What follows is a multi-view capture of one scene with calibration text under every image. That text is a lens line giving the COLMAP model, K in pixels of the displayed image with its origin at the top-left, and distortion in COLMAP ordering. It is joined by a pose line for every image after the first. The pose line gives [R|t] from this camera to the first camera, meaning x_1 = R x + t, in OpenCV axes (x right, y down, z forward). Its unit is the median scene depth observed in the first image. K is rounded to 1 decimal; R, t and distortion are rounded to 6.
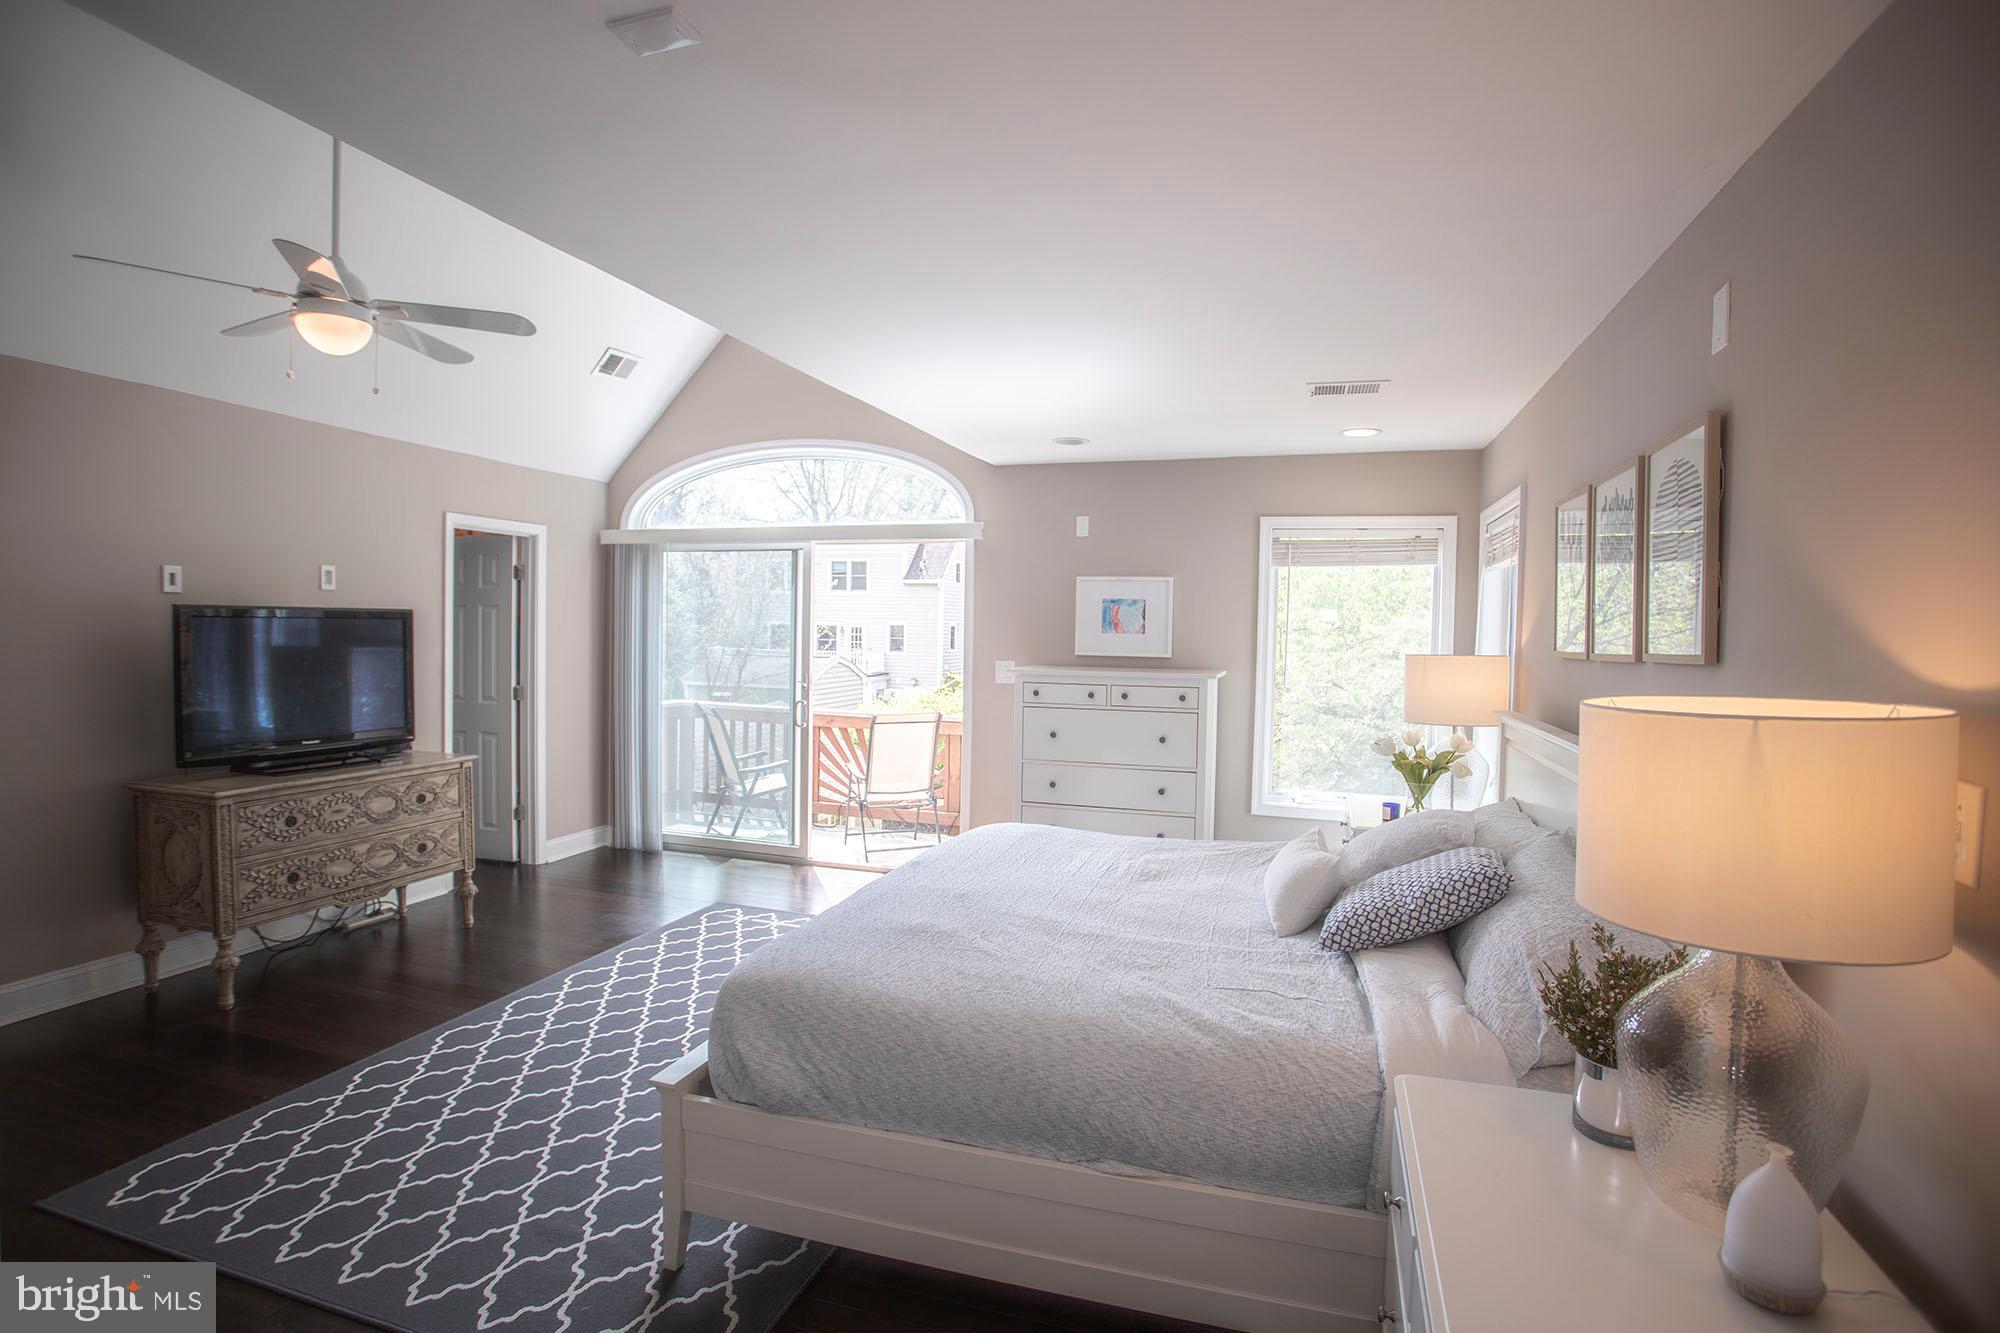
lens RADIAL K [[1010.1, 0, 984.0], [0, 1010.1, 658.2], [0, 0, 1]] dist [-0.003176, -0.000149]
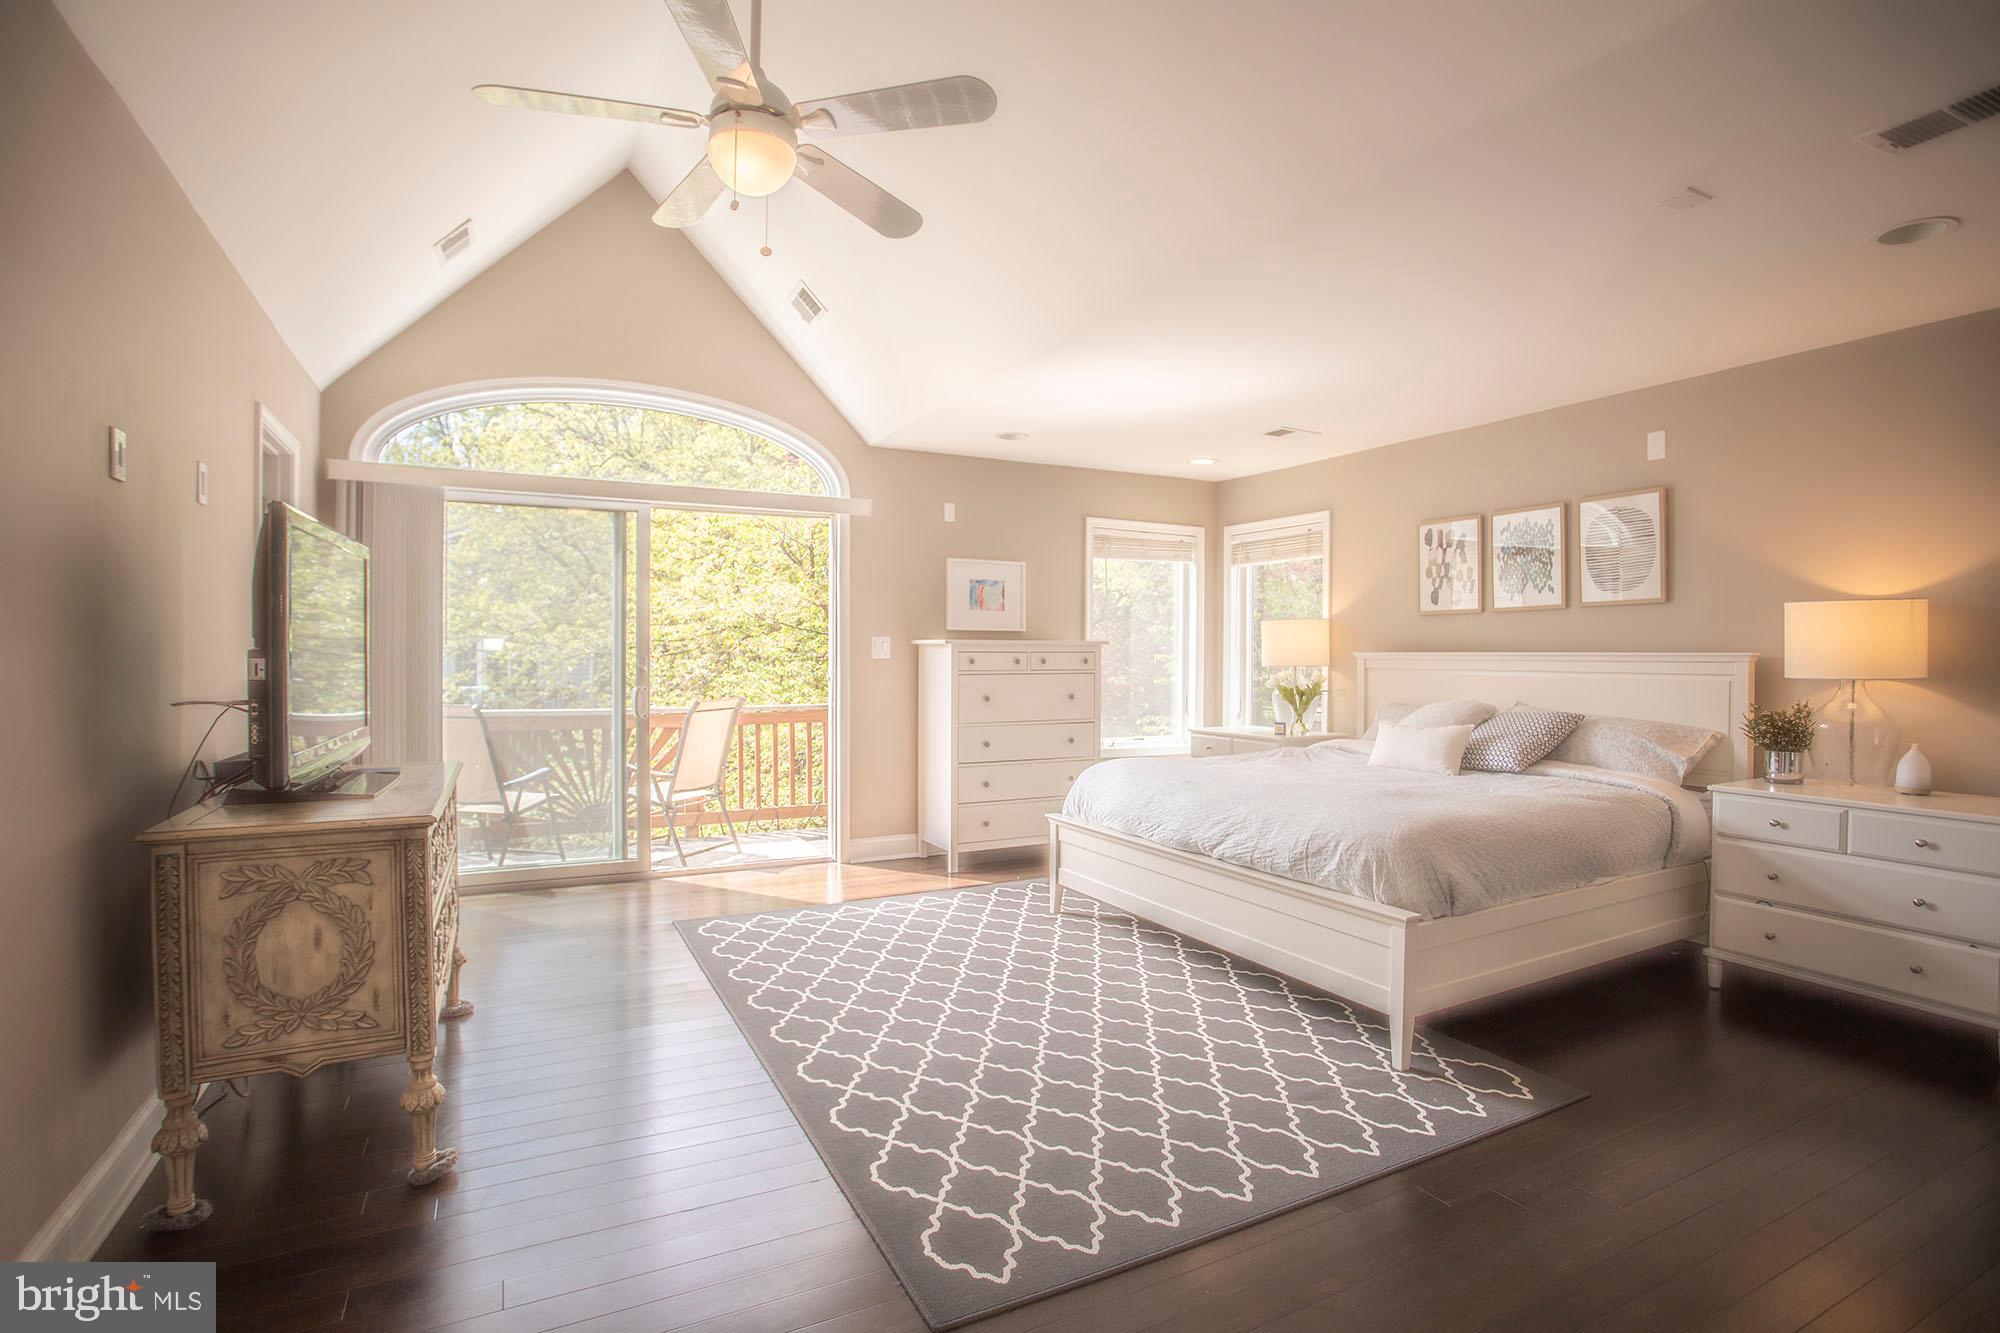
lens RADIAL K [[1010.1, 0, 984.0], [0, 1010.1, 658.2], [0, 0, 1]] dist [-0.003176, -0.000149]
pose [[0.692917, -0.018432, 0.720782, -0.686509], [0.030324, 0.999534, -0.003591, 0.033289], [-0.720380, 0.024345, 0.693152, 0.224413]]
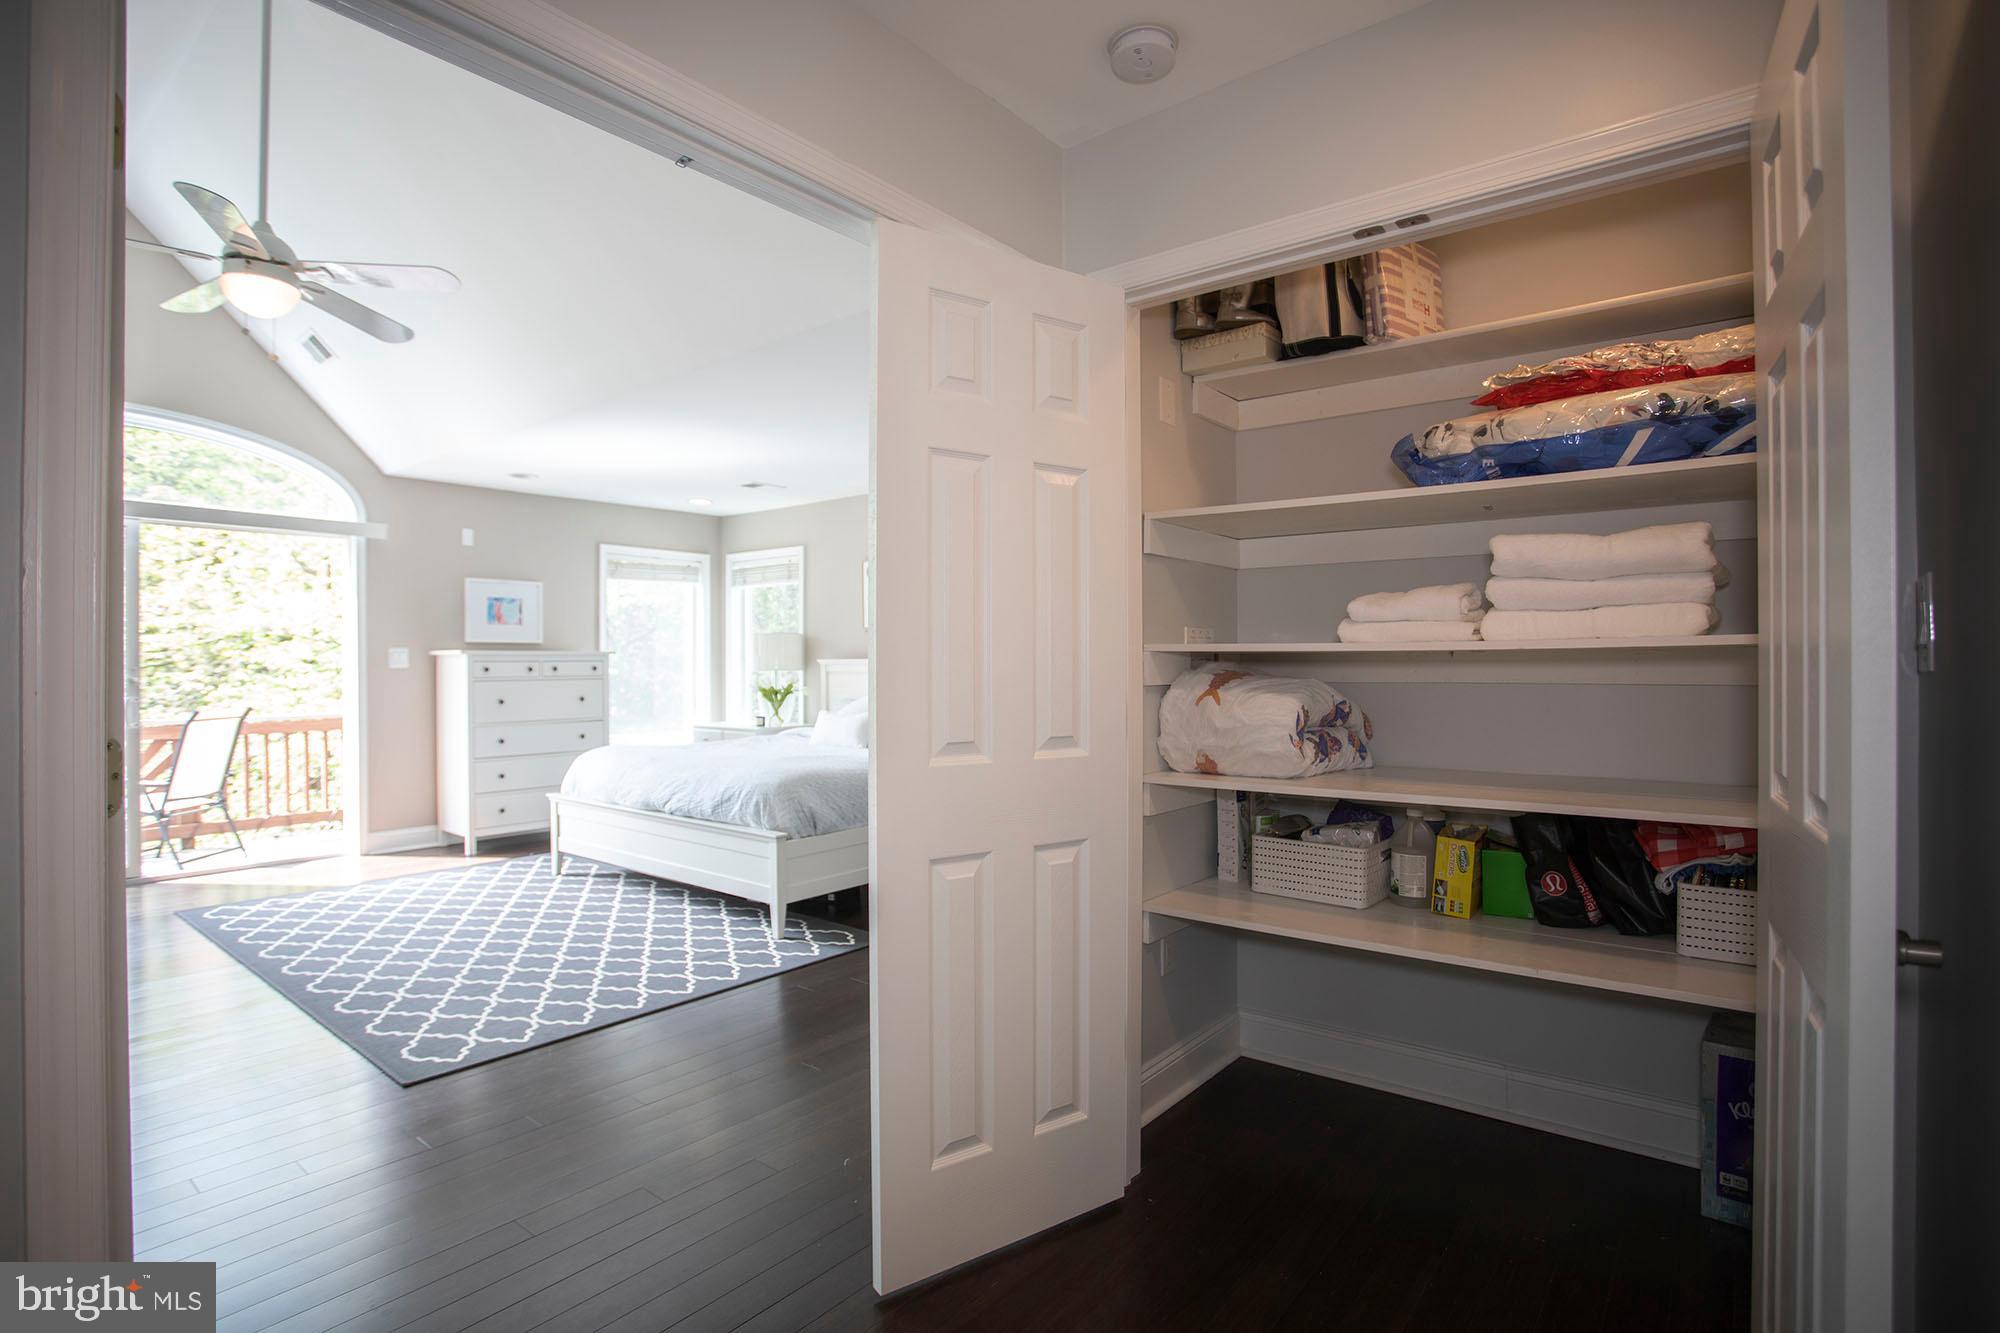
lens RADIAL K [[1042.9, 0, 981.6], [0, 1042.9, 658.8], [0, 0, 1]] dist [-0.042017, 0.047415]
pose [[0.368986, -0.016753, 0.929284, -0.866308], [0.038941, 0.999238, 0.002552, 0.039368], [-0.928619, 0.035245, 0.369357, -0.040676]]
